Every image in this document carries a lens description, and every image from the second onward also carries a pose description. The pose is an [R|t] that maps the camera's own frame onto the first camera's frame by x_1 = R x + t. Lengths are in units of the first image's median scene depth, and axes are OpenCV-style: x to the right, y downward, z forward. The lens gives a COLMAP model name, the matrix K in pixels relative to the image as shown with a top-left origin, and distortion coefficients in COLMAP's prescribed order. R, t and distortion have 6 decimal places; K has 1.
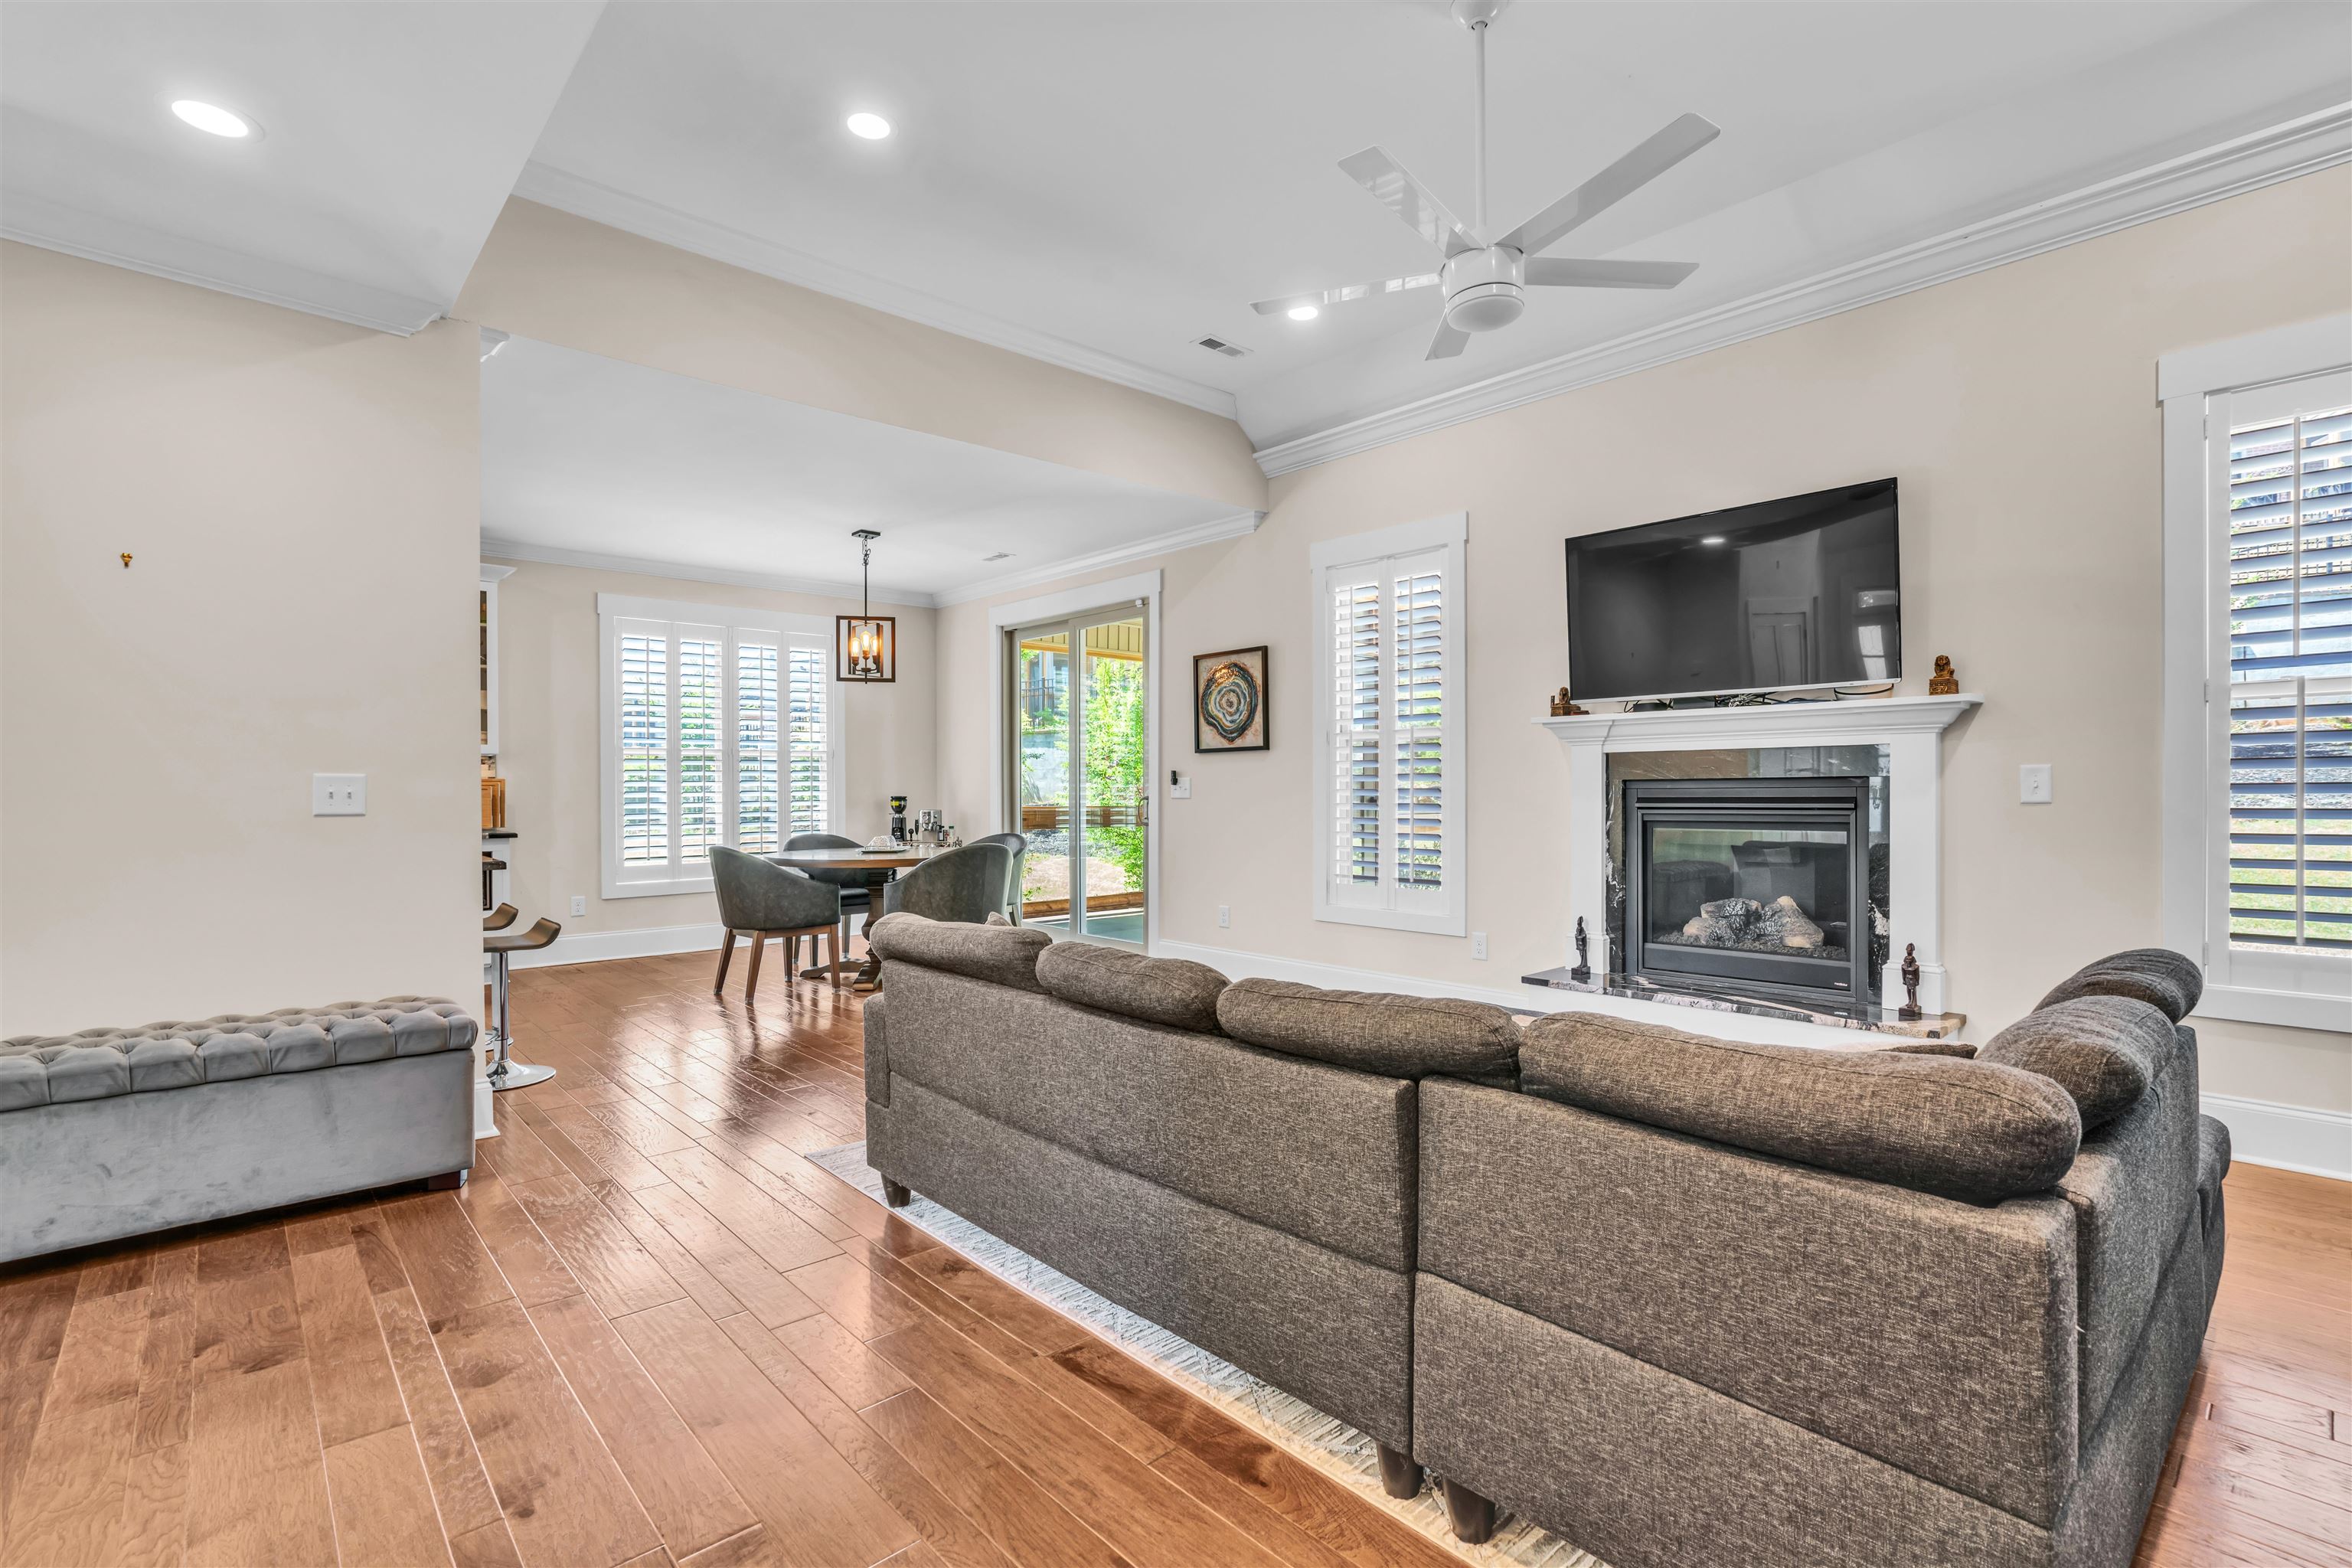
lens RADIAL K [[1072.0, 0, 1177.3], [0, 1072.0, 790.3], [0, 0, 1]] dist [-0.000609, 0.000354]
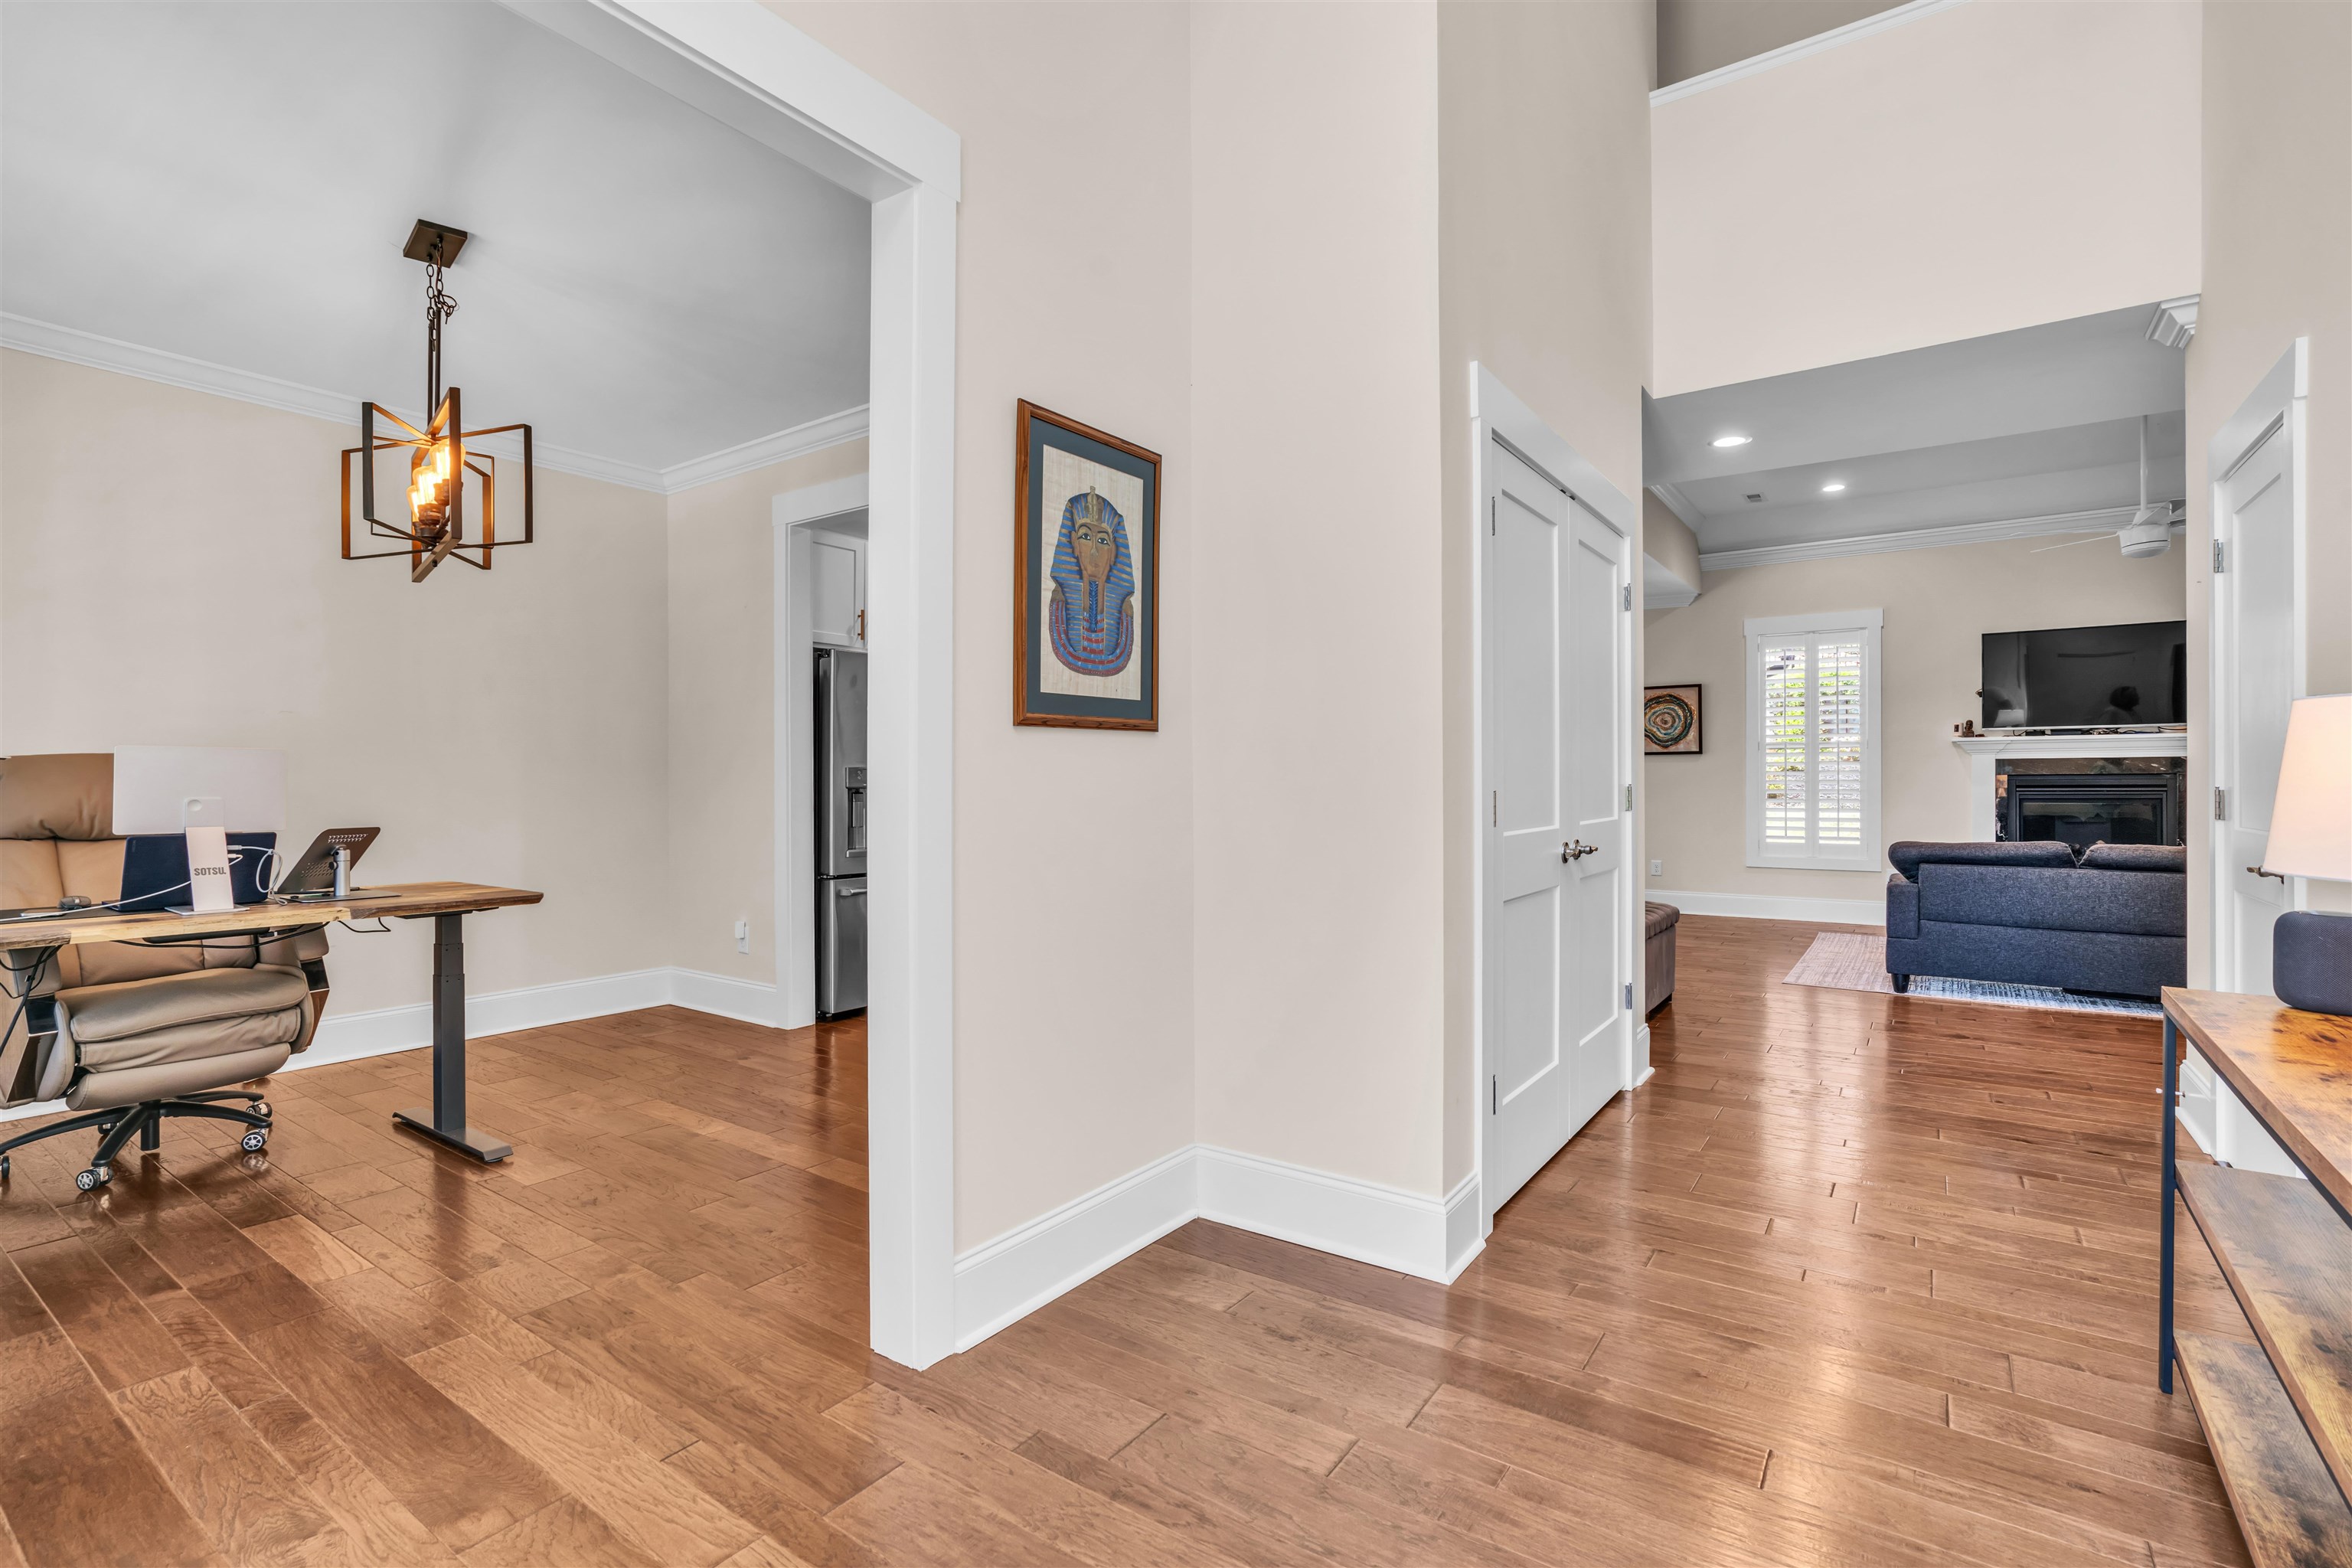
lens RADIAL K [[1072.0, 0, 1177.3], [0, 1072.0, 790.3], [0, 0, 1]] dist [-0.000609, 0.000354]
pose [[0.975104, -0.000905, 0.221745, -1.282842], [-0.000489, 0.999980, 0.006234, 0.005293], [-0.221747, -0.006187, 0.975085, -0.392908]]
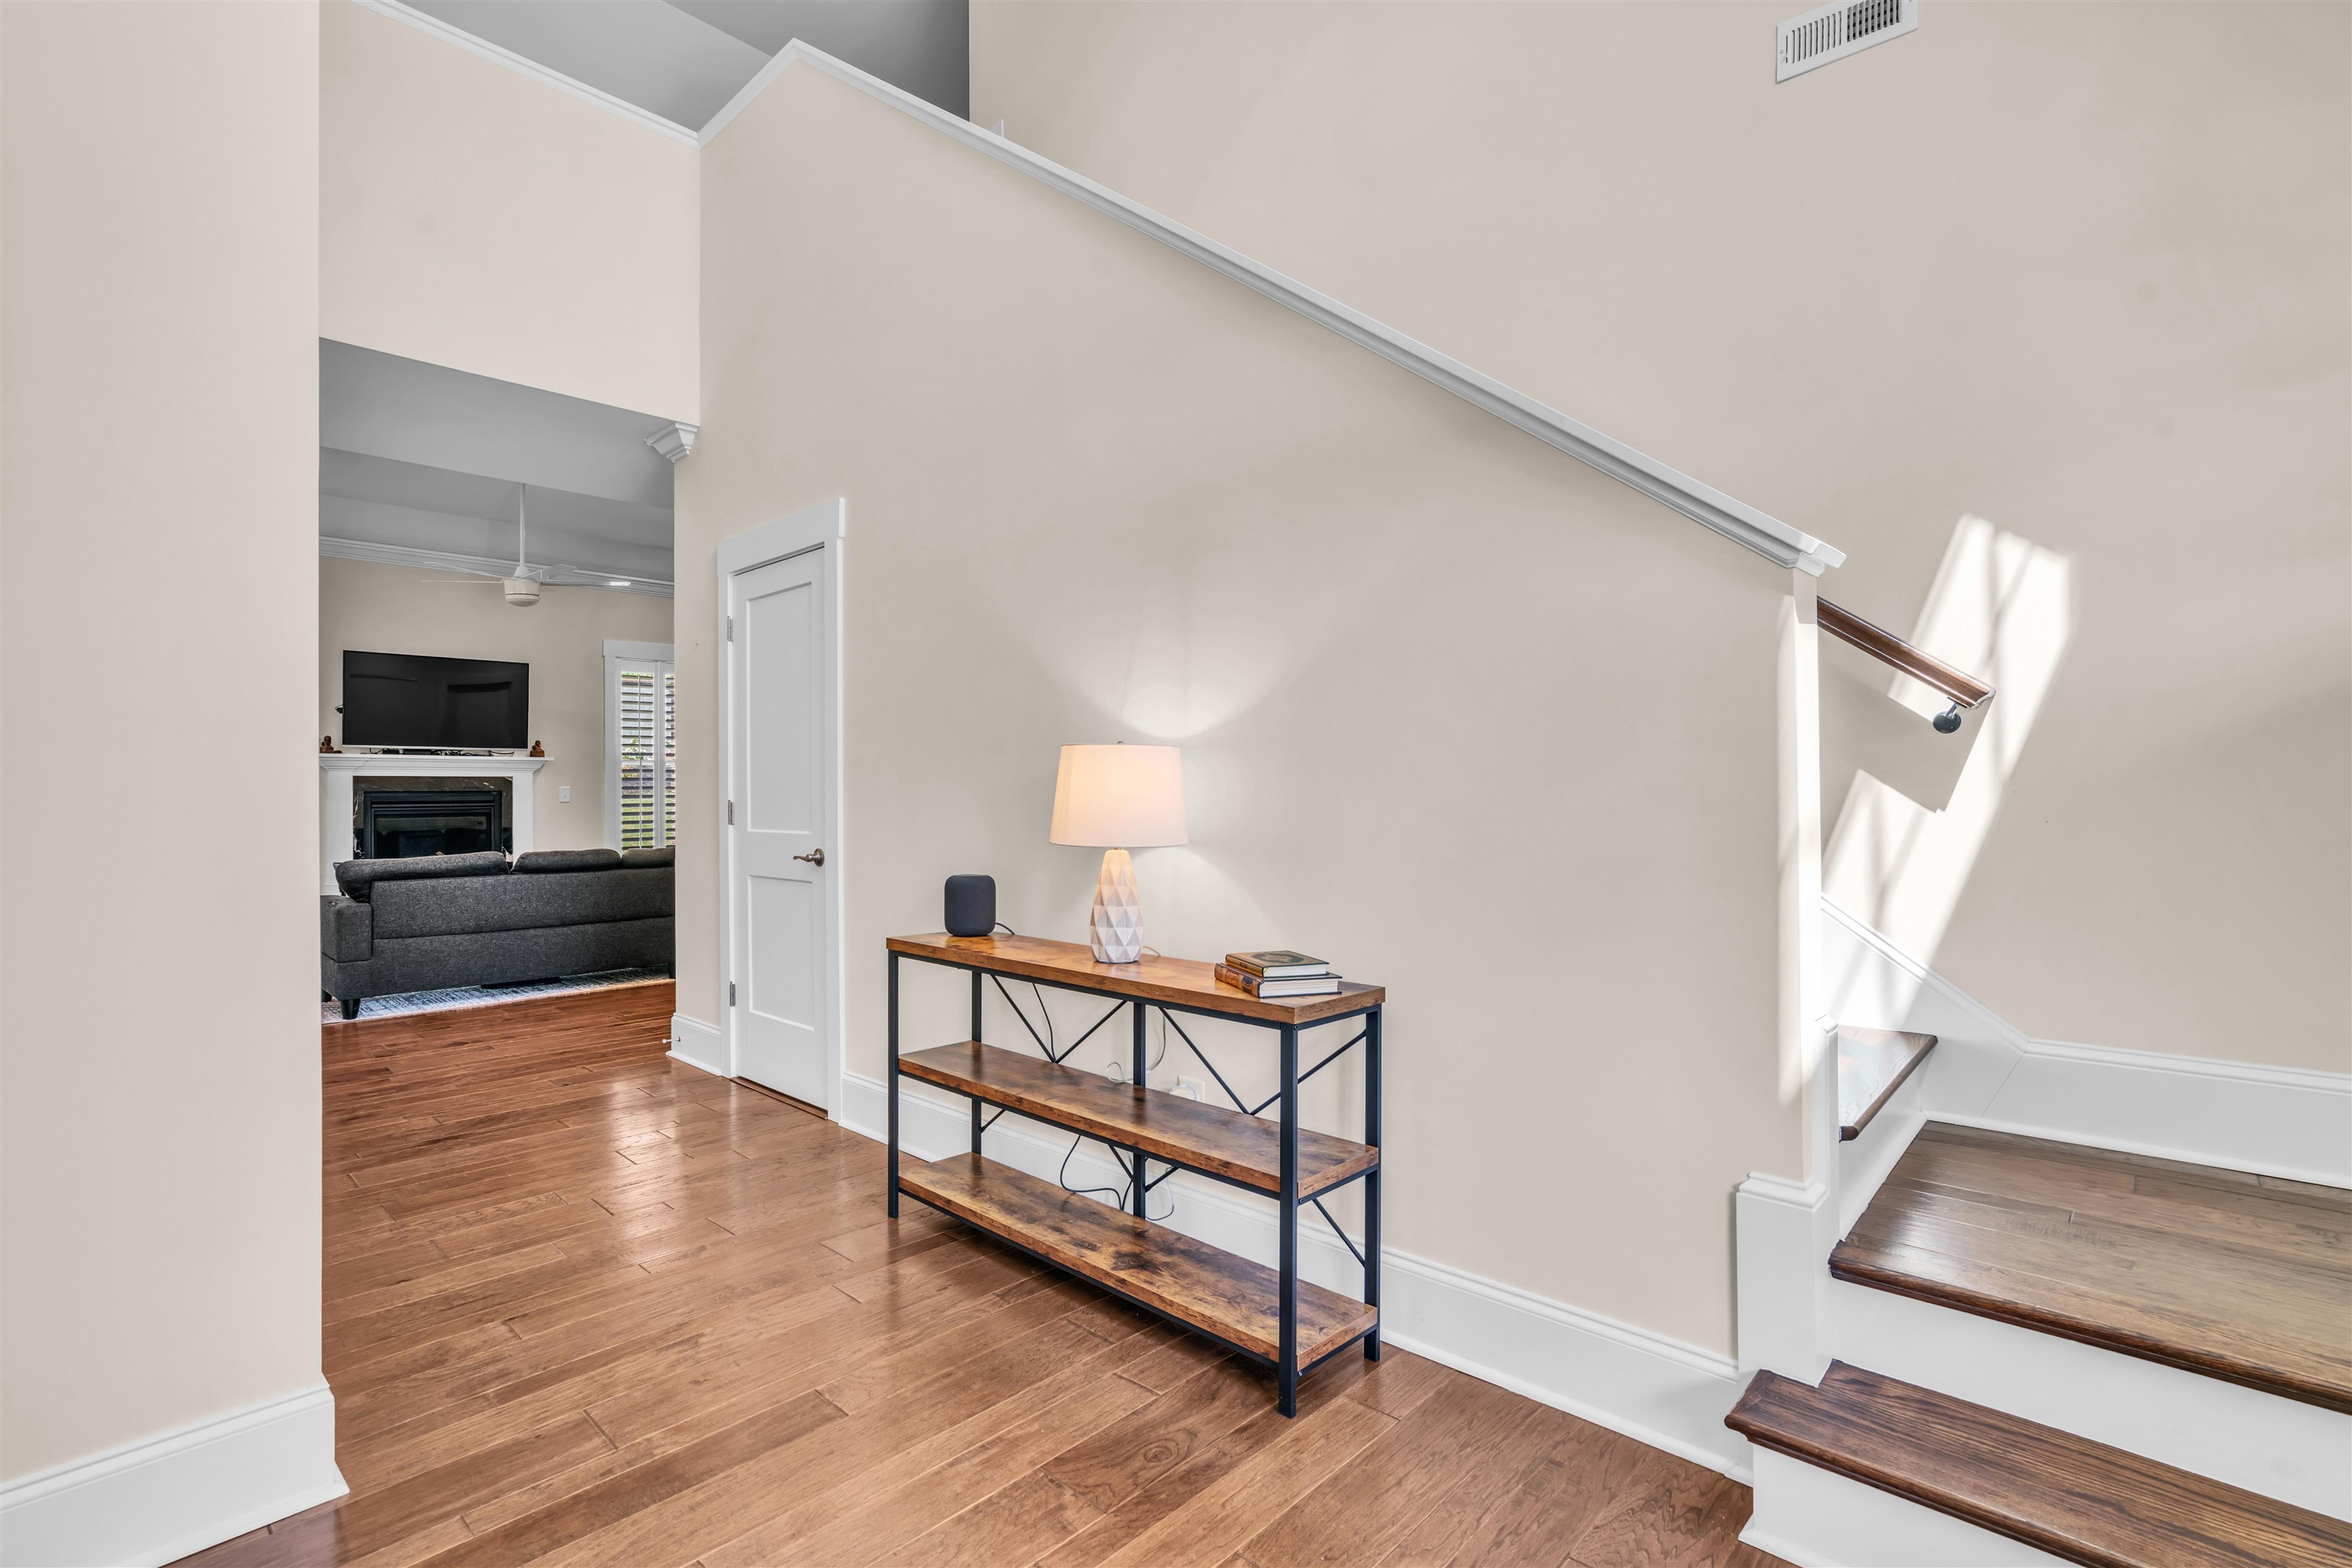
lens RADIAL K [[1062.7, 0, 1175.7], [0, 1062.7, 791.7], [0, 0, 1]] dist [-0.017505, -0.000035]
pose [[-0.083026, 0.007535, 0.996519, -1.419529], [0.004353, 0.999965, -0.007199, 0.008598], [-0.996538, 0.003740, -0.083056, -0.184092]]
